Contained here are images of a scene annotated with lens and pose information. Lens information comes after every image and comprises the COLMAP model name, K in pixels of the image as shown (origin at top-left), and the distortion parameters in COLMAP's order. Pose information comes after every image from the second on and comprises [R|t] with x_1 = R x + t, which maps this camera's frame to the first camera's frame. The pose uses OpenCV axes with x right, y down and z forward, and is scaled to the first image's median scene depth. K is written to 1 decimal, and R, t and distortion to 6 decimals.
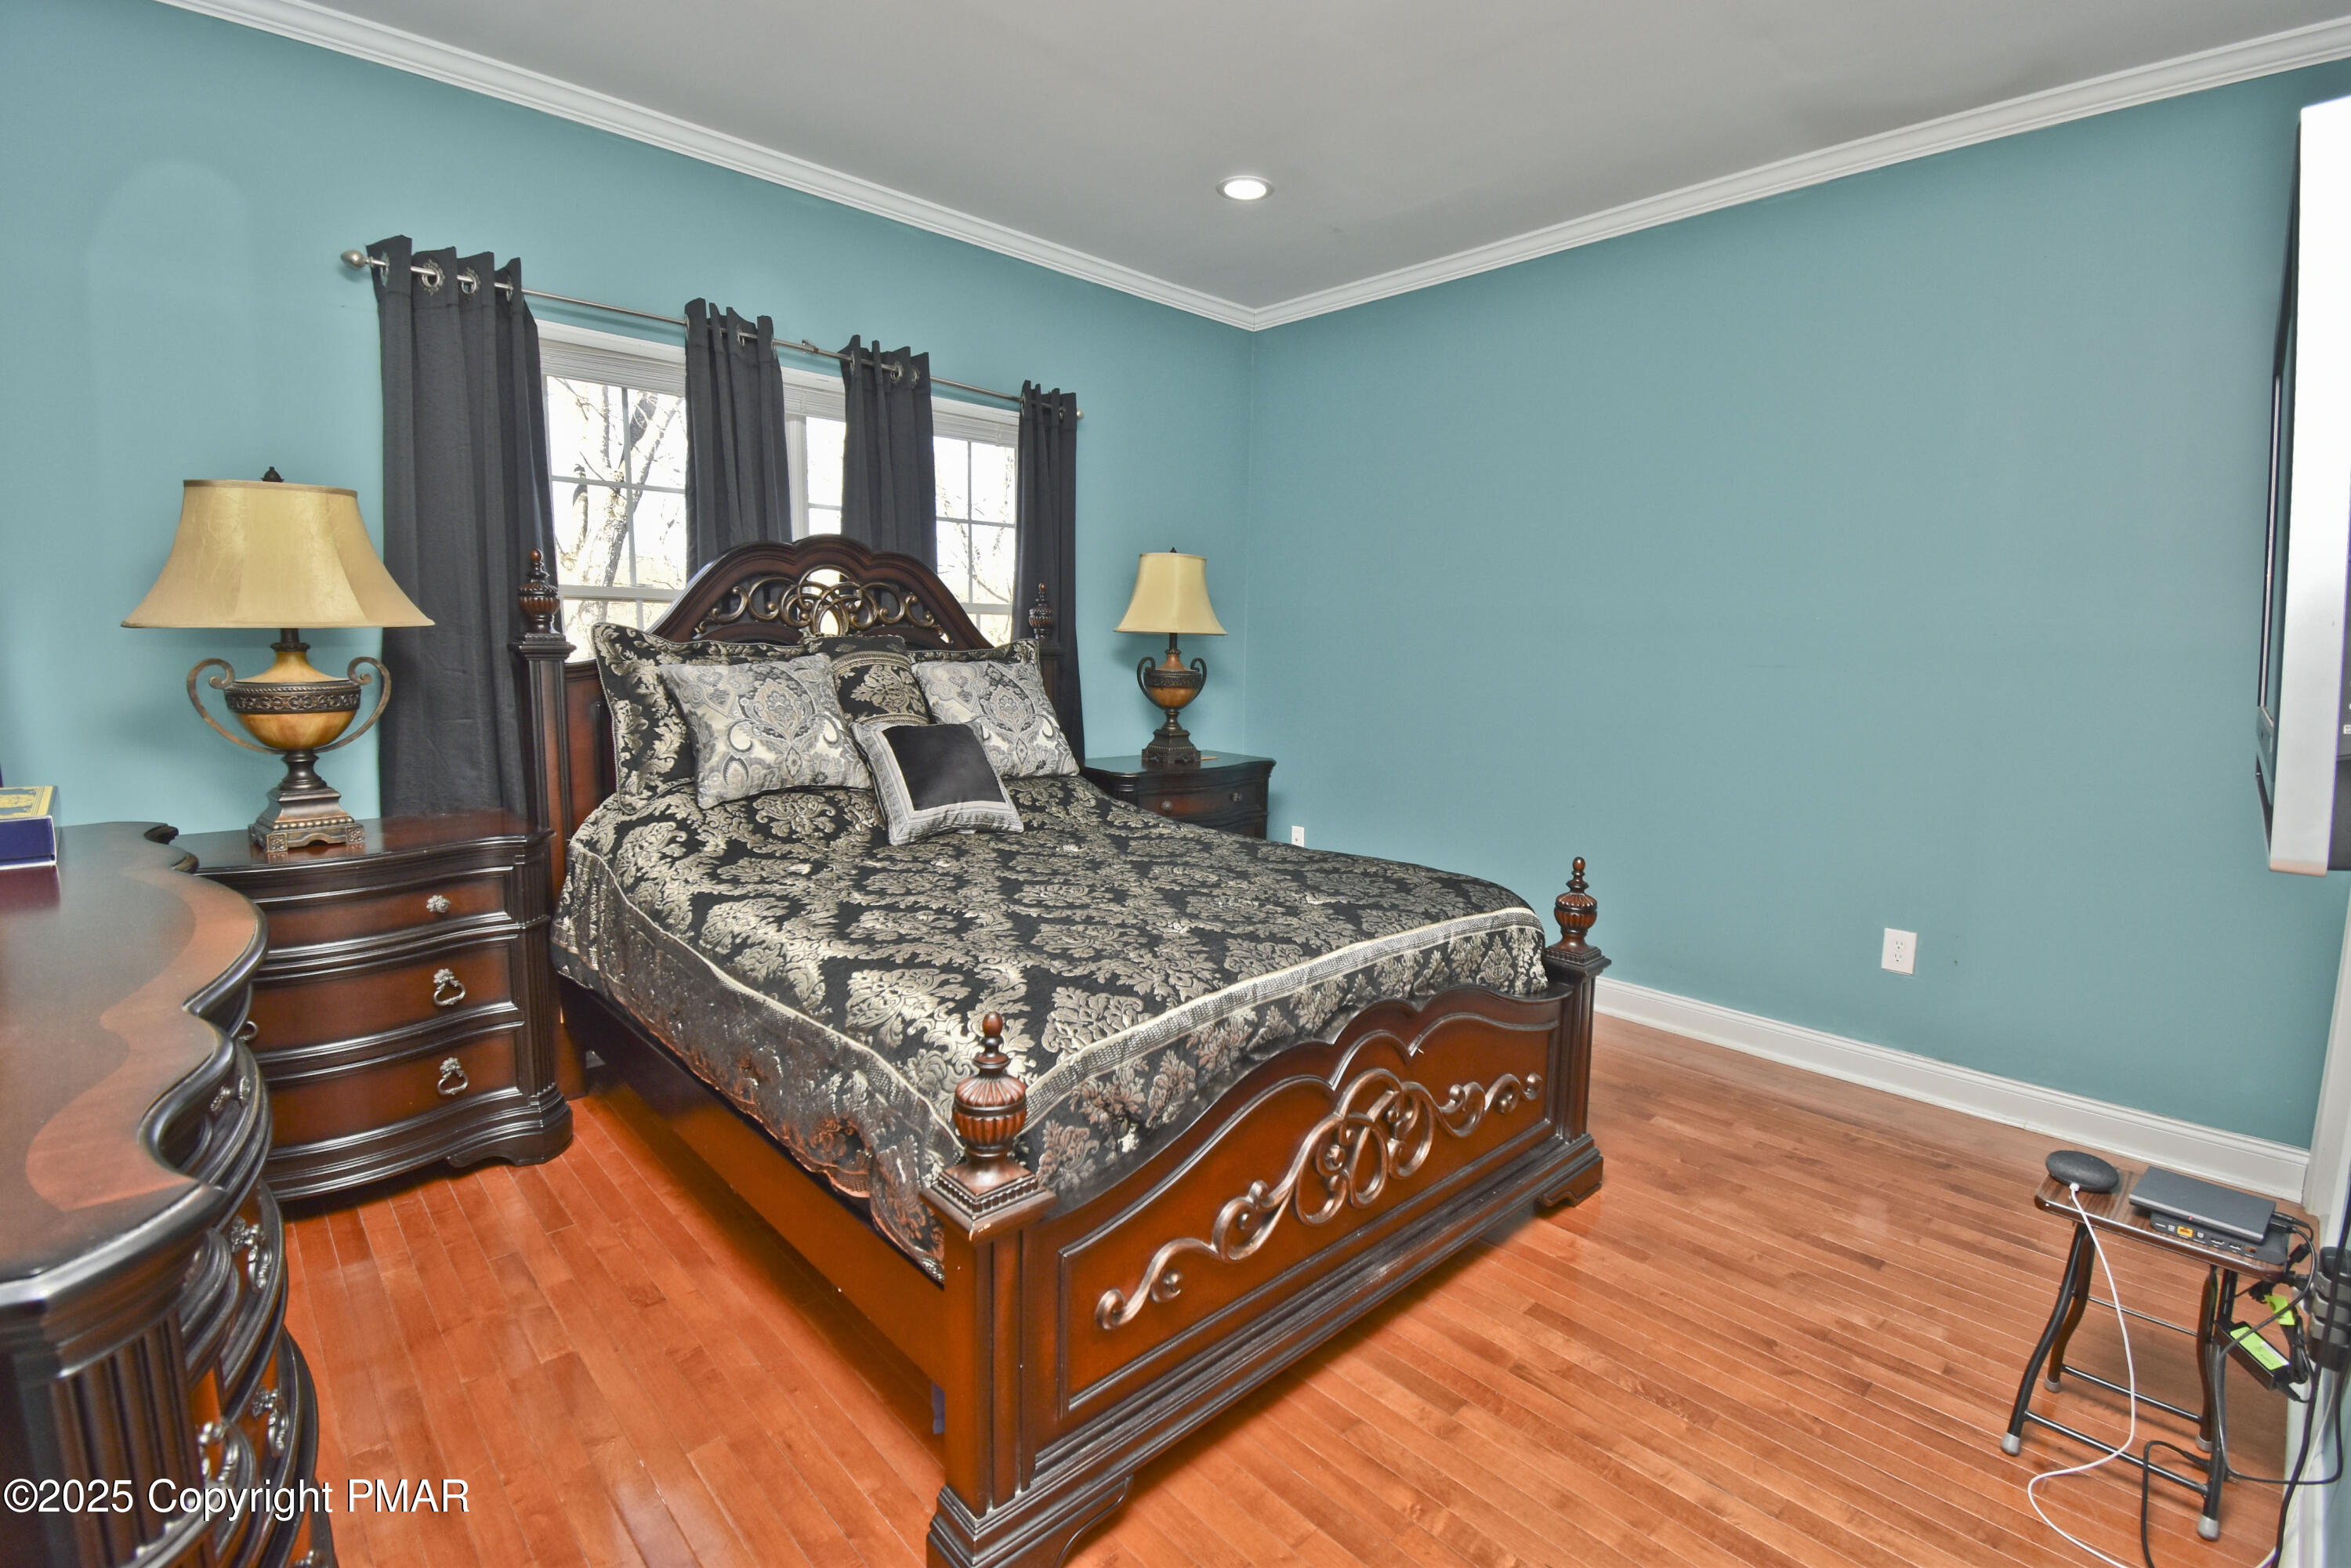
lens RADIAL K [[1083.1, 0, 1129.8], [0, 1083.1, 787.4], [0, 0, 1]] dist [0.002300, 0.000101]
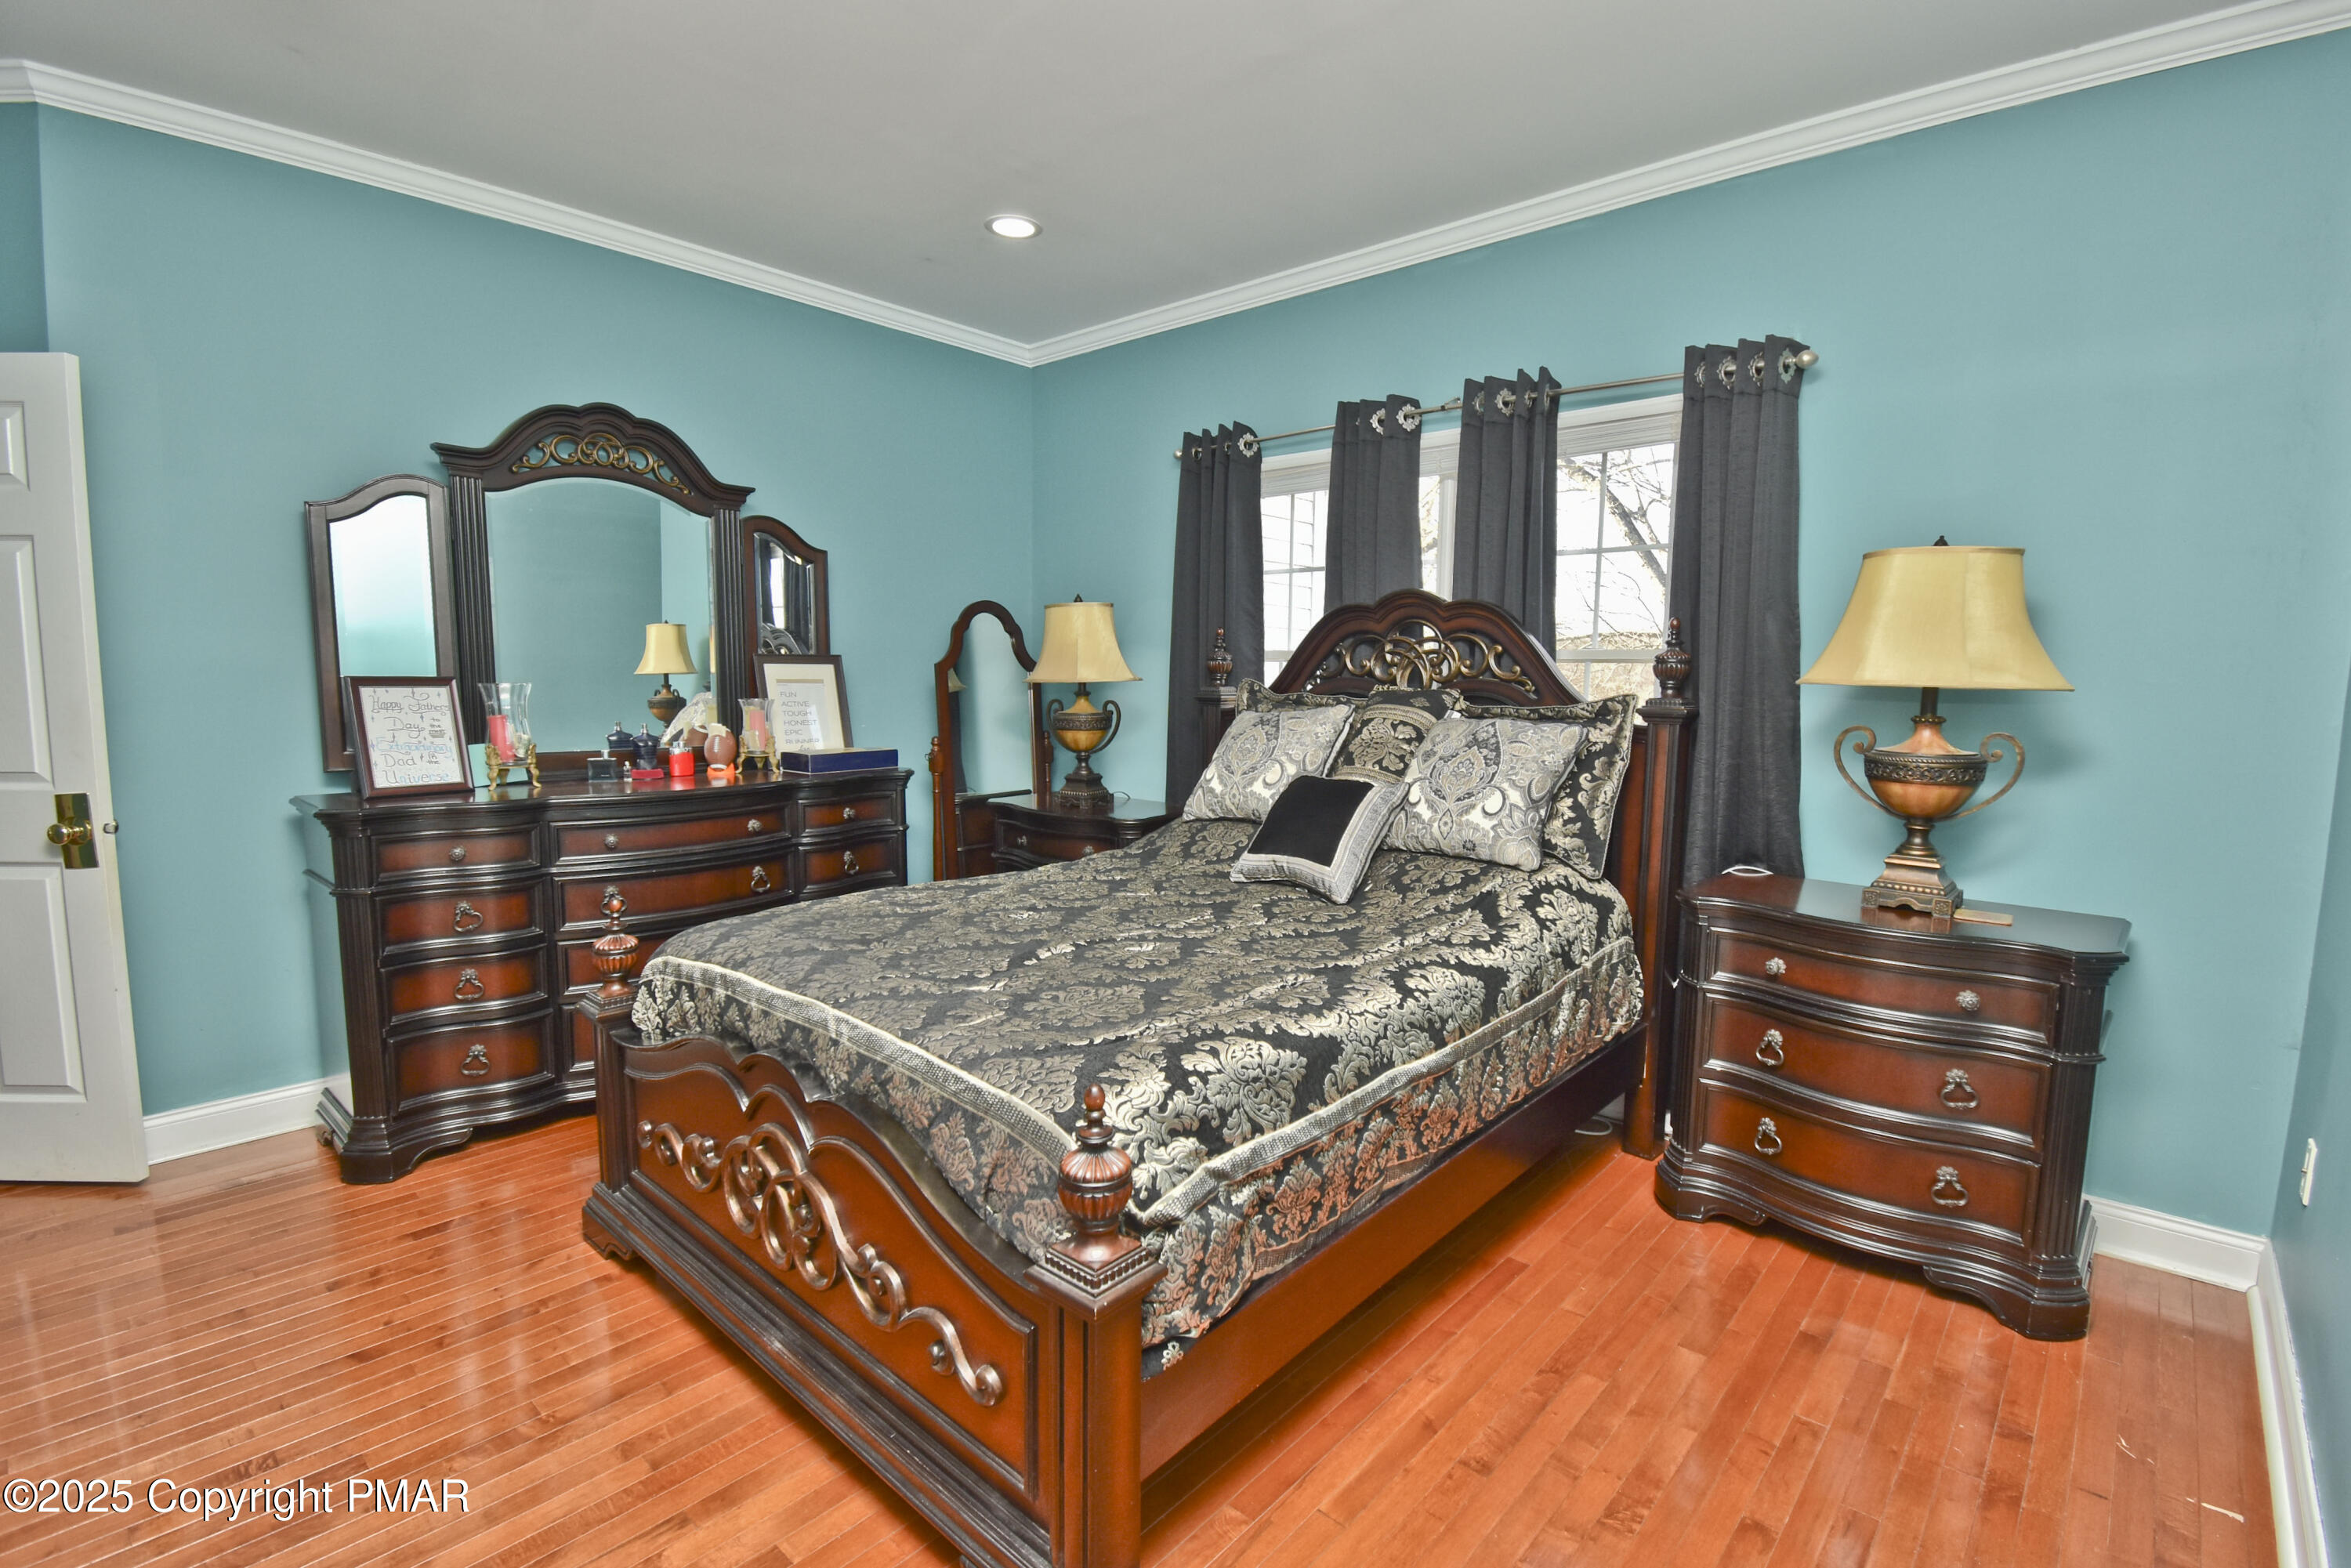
lens RADIAL K [[1083.1, 0, 1129.8], [0, 1083.1, 787.4], [0, 0, 1]] dist [0.002300, 0.000101]
pose [[0.061417, 0.083635, -0.994602, 0.673056], [-0.152297, 0.985600, 0.073474, -0.080465], [0.986425, 0.146963, 0.073269, 0.646250]]
